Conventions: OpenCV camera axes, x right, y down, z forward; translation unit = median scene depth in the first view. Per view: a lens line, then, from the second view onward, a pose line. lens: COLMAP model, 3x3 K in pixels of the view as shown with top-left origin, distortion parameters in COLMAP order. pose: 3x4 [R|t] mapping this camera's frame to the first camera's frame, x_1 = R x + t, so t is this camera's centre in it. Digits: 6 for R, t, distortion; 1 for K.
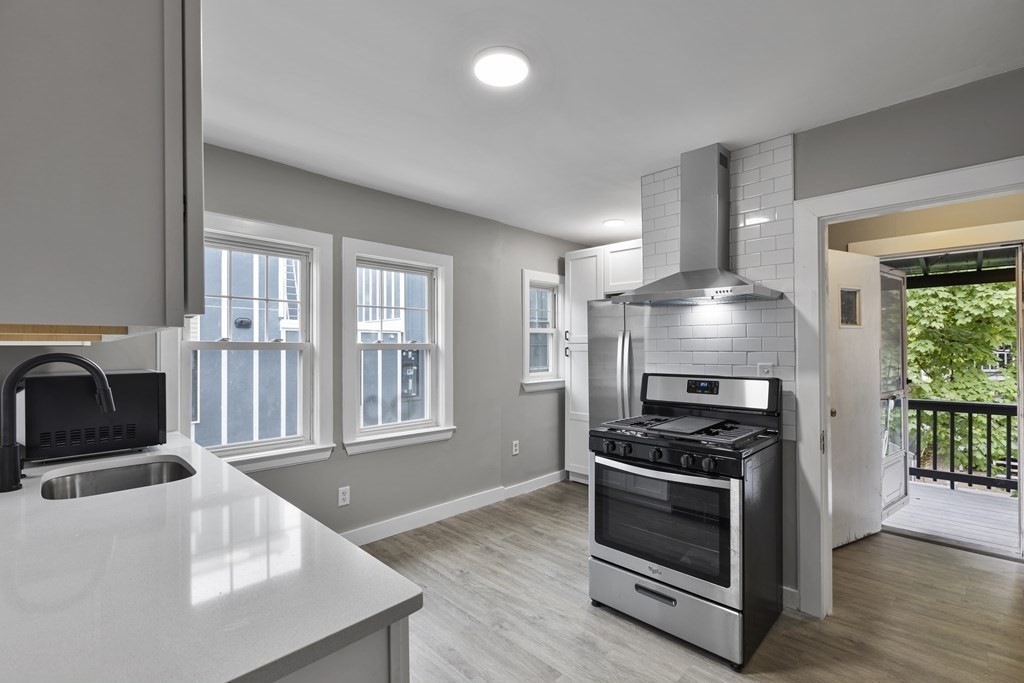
lens RADIAL K [[453.6, 0, 512.0], [0, 453.6, 341.5], [0, 0, 1]] dist [-0.000127, 0.000120]
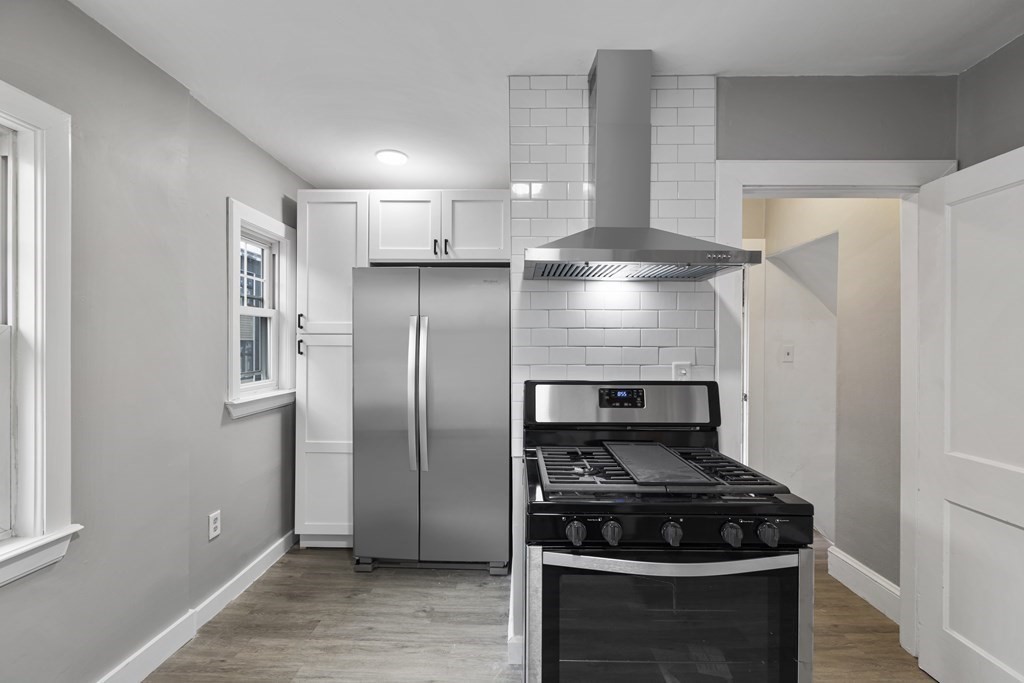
lens RADIAL K [[453.6, 0, 512.0], [0, 453.6, 341.5], [0, 0, 1]] dist [-0.000127, 0.000120]
pose [[0.727147, 0.007274, 0.686443, -0.120010], [-0.015651, 0.999860, 0.005983, 0.008326], [-0.686303, -0.015094, 0.727159, 0.412058]]
